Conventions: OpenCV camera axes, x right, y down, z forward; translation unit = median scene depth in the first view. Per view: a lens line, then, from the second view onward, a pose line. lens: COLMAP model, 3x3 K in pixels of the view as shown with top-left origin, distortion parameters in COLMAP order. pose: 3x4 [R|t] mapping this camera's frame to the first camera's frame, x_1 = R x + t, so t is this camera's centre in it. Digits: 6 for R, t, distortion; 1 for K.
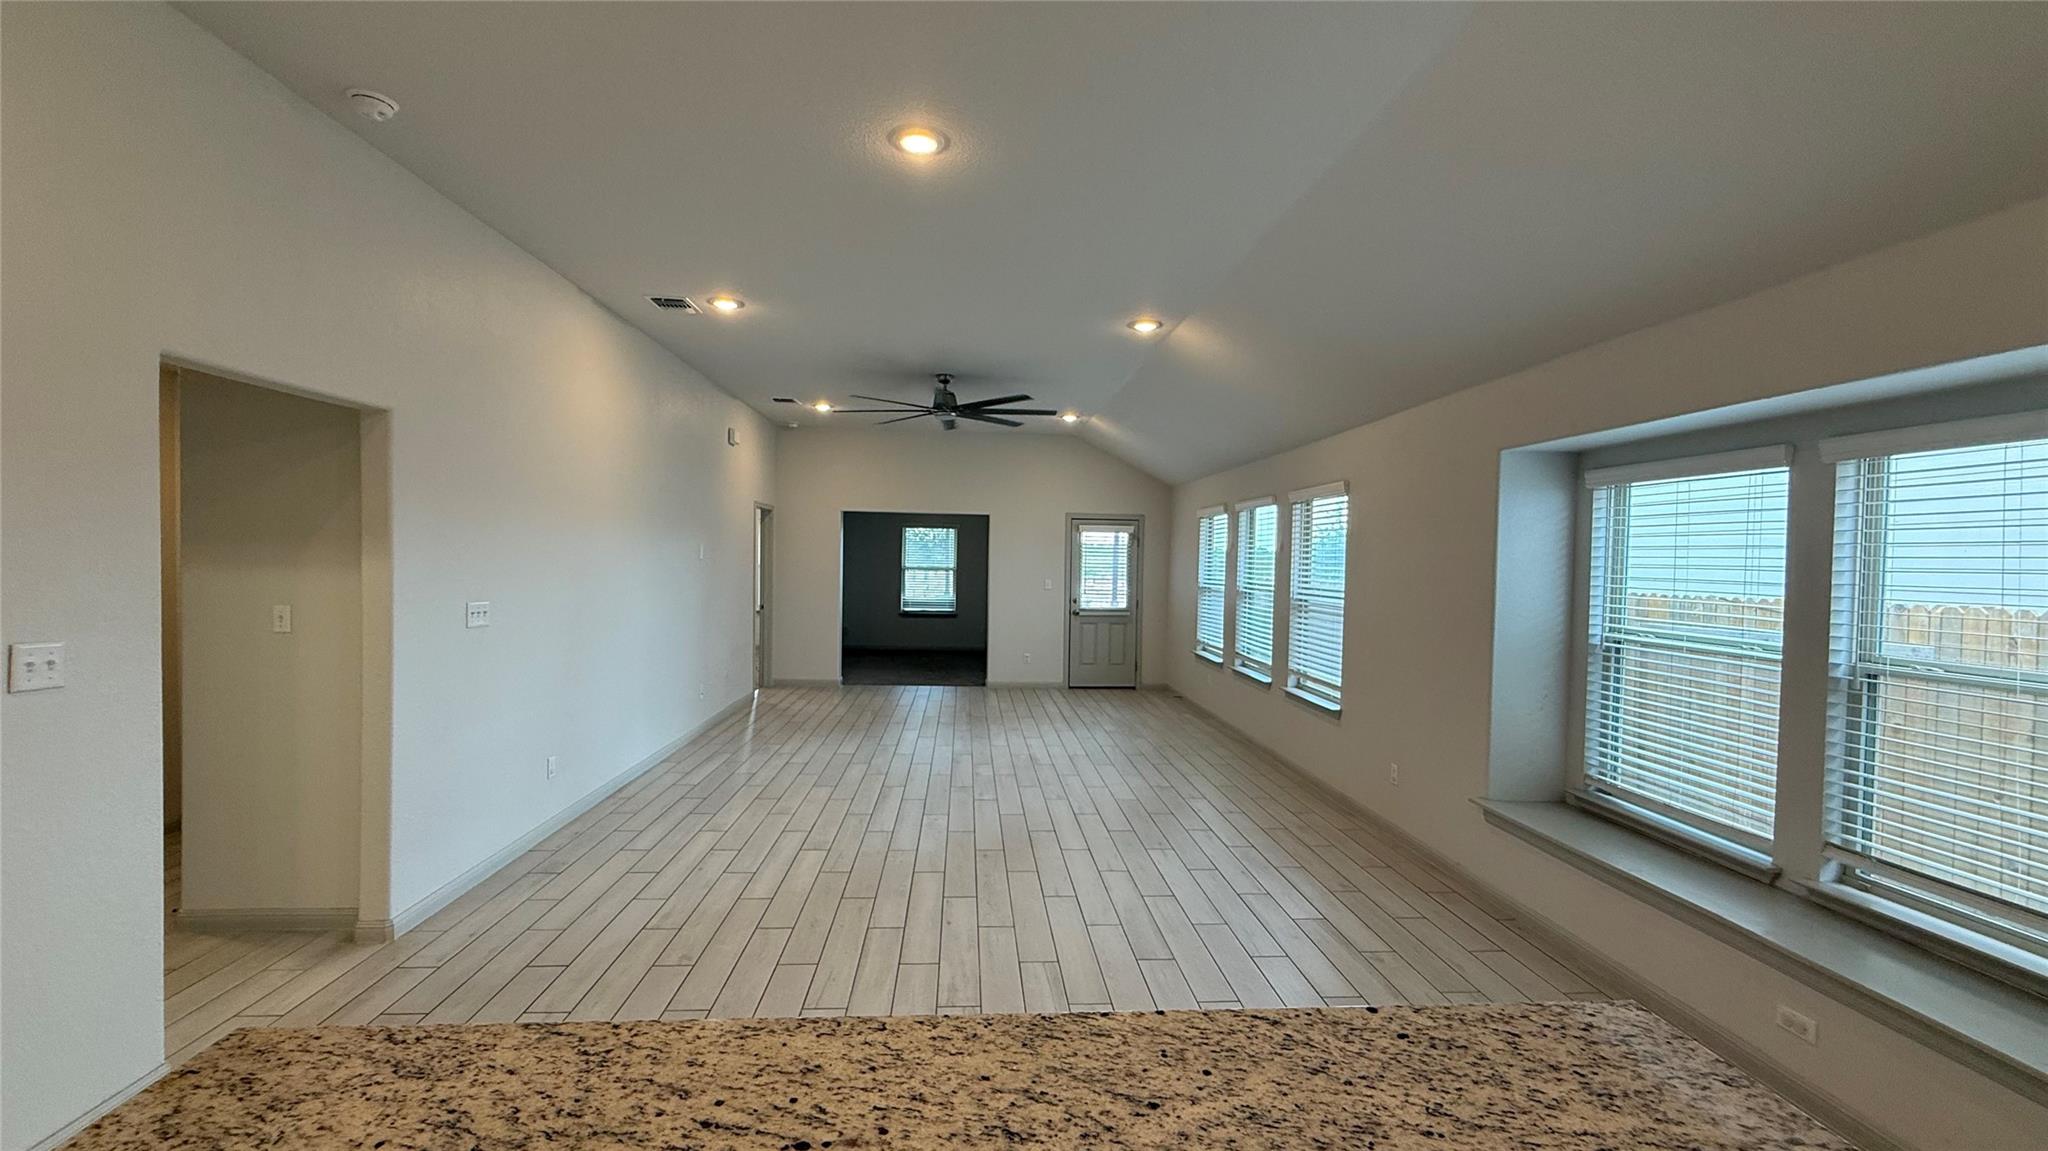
lens RADIAL K [[813.6, 0, 1021.8], [0, 813.6, 582.1], [0, 0, 1]] dist [0.000341, 0.000027]
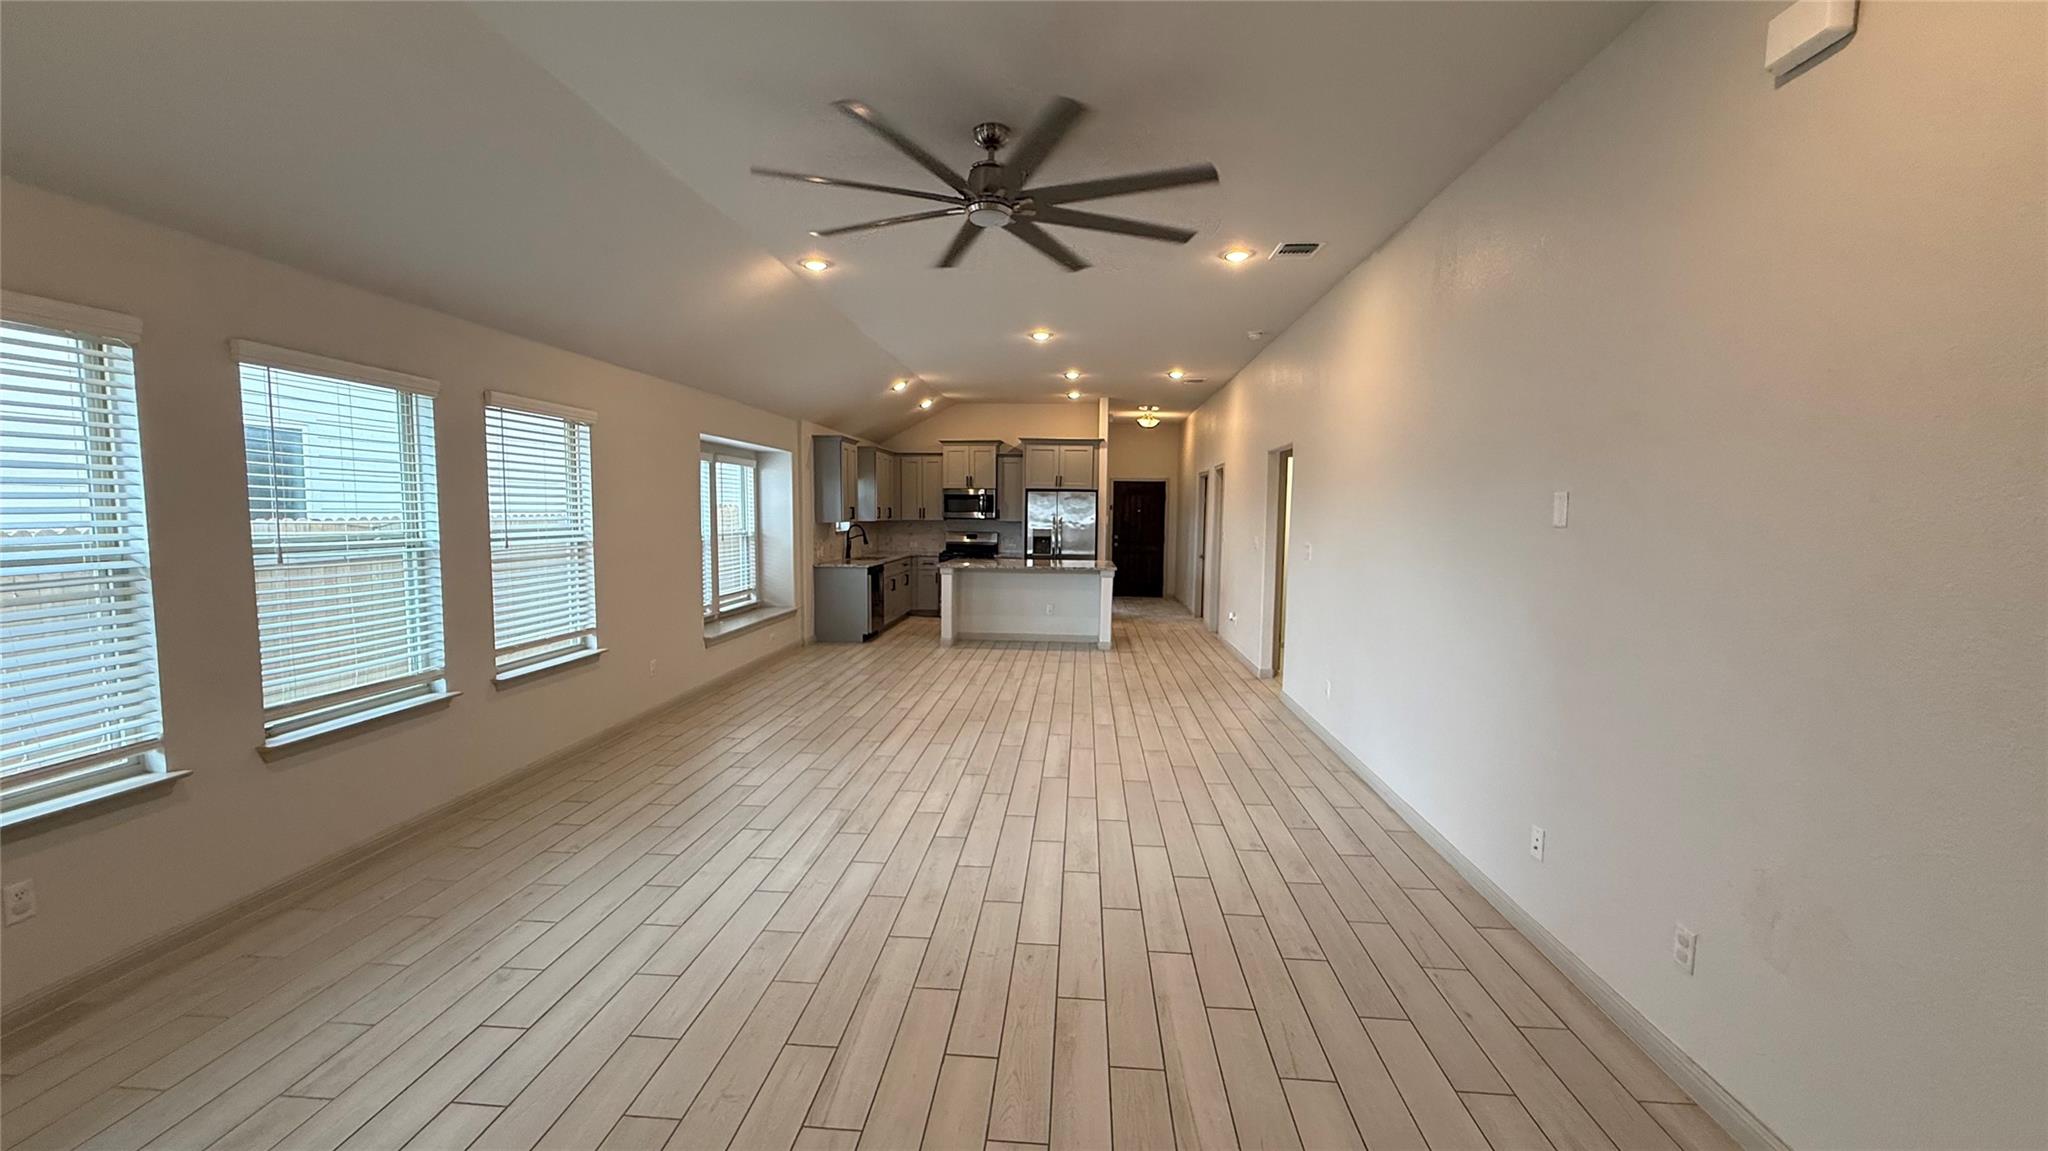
lens RADIAL K [[813.6, 0, 1021.8], [0, 813.6, 582.1], [0, 0, 1]] dist [0.000341, 0.000027]
pose [[-0.988998, -0.047328, 0.140155, -0.246097], [-0.030261, 0.992131, 0.121493, -0.055996], [-0.144802, 0.115915, -0.982648, 1.930012]]
